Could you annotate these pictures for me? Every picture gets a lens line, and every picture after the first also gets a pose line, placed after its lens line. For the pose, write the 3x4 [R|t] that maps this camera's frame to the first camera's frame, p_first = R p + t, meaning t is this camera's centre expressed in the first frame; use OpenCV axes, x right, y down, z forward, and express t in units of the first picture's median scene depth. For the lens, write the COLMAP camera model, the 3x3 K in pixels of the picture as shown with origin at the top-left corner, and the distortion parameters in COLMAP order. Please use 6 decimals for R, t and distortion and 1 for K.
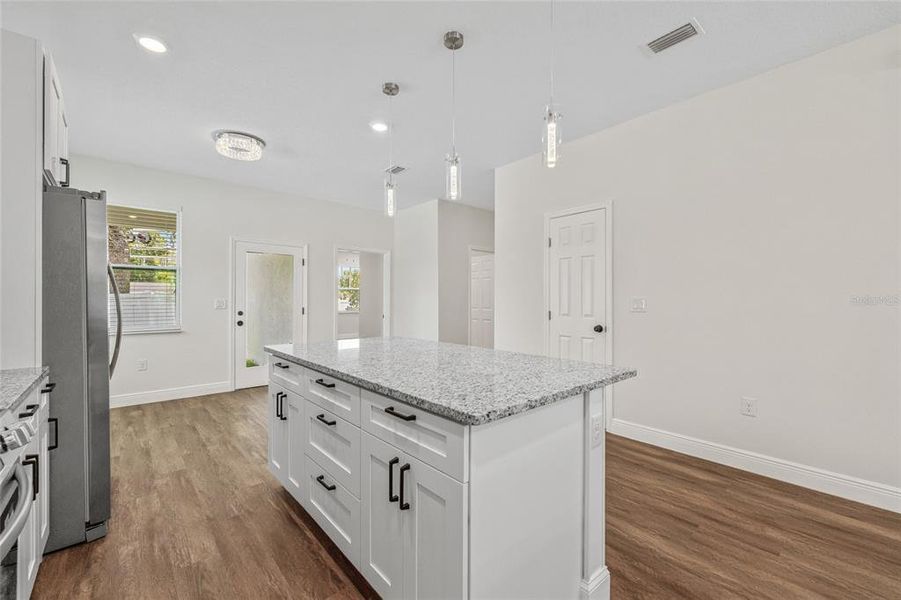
lens RADIAL K [[377.9, 0, 448.8], [0, 377.9, 297.8], [0, 0, 1]] dist [0.001929, 0.000252]
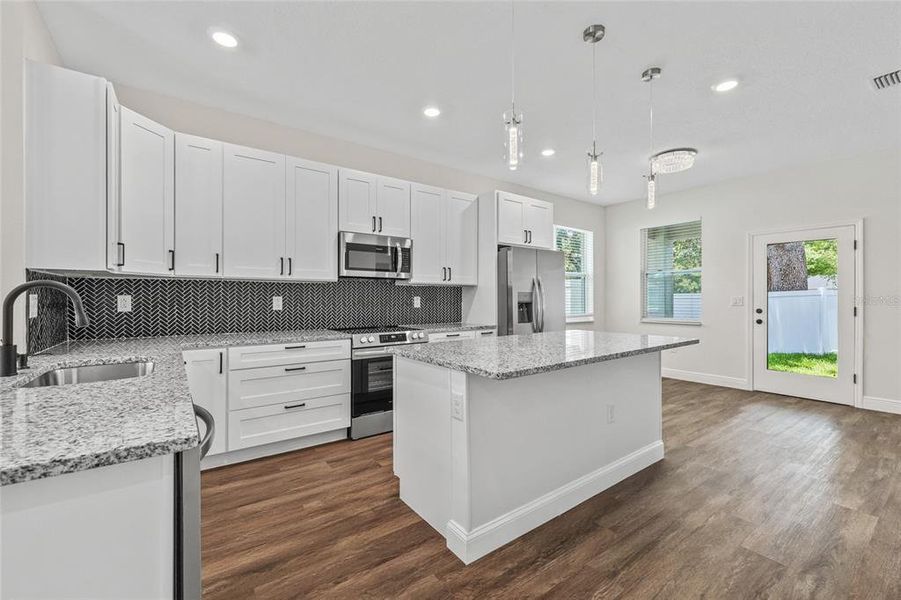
lens RADIAL K [[377.9, 0, 448.8], [0, 377.9, 297.8], [0, 0, 1]] dist [0.001929, 0.000252]
pose [[-0.084332, -0.000813, -0.996437, 0.885353], [0.006907, 0.999975, -0.001400, 0.006101], [0.996414, -0.007001, -0.084324, 0.599550]]
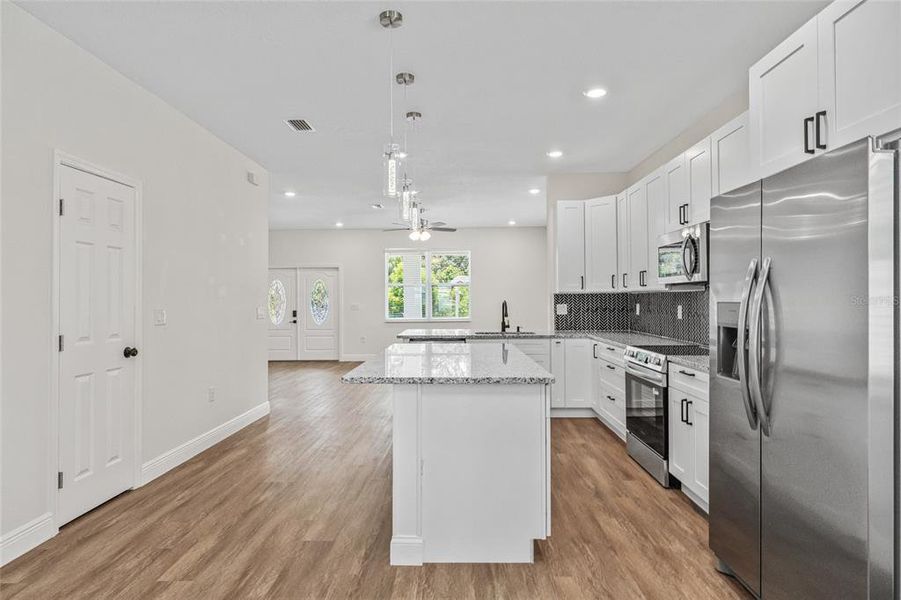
lens RADIAL K [[494.5, 0, 452.9], [0, 494.5, 294.9], [0, 0, 1]] dist [0.003280, 0.000500]
pose [[-0.744751, 0.010439, 0.667261, -0.906804], [0.000037, 0.999878, -0.015601, -0.014530], [-0.667343, -0.011594, -0.744660, 1.703165]]
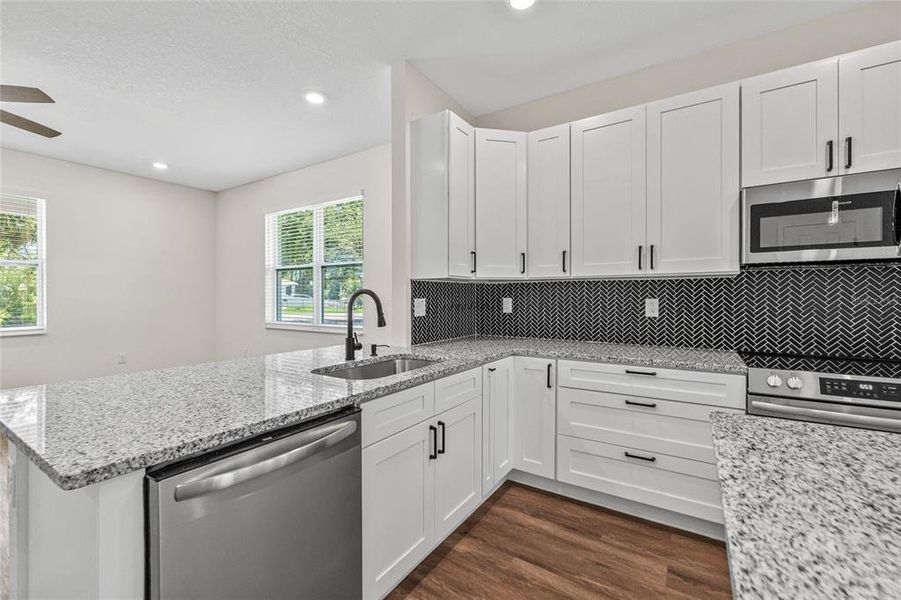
lens RADIAL K [[377.9, 0, 448.8], [0, 377.9, 297.8], [0, 0, 1]] dist [0.001929, 0.000252]
pose [[-0.961321, 0.002936, -0.275413, 0.410575], [0.004614, 0.999975, -0.005445, -0.003769], [0.275390, -0.006505, -0.961311, 0.691756]]
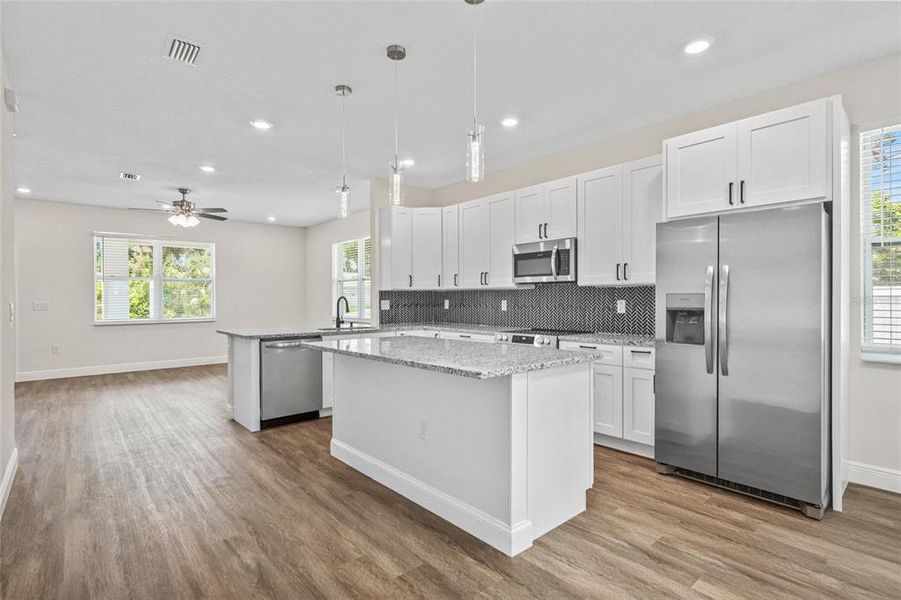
lens RADIAL K [[441.0, 0, 457.3], [0, 441.0, 300.9], [0, 0, 1]] dist [-0.003173, -0.000161]
pose [[-0.999940, 0.001854, -0.010776, -0.118116], [0.001908, 0.999986, -0.004980, 0.006884], [0.010767, -0.005000, -0.999930, 1.890947]]
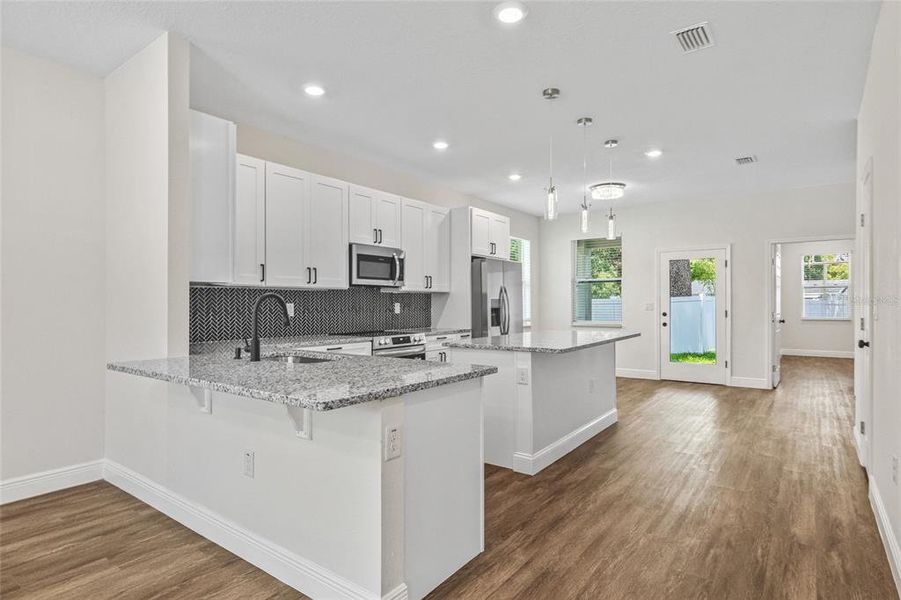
lens RADIAL K [[479.4, 0, 446.1], [0, 479.4, 301.7], [0, 0, 1]] dist [-0.000758, -0.000256]
pose [[0.207939, -0.004949, -0.978129, 1.435139], [0.009924, 0.999946, -0.002950, 0.000051], [0.978091, -0.009093, 0.207977, 0.092445]]
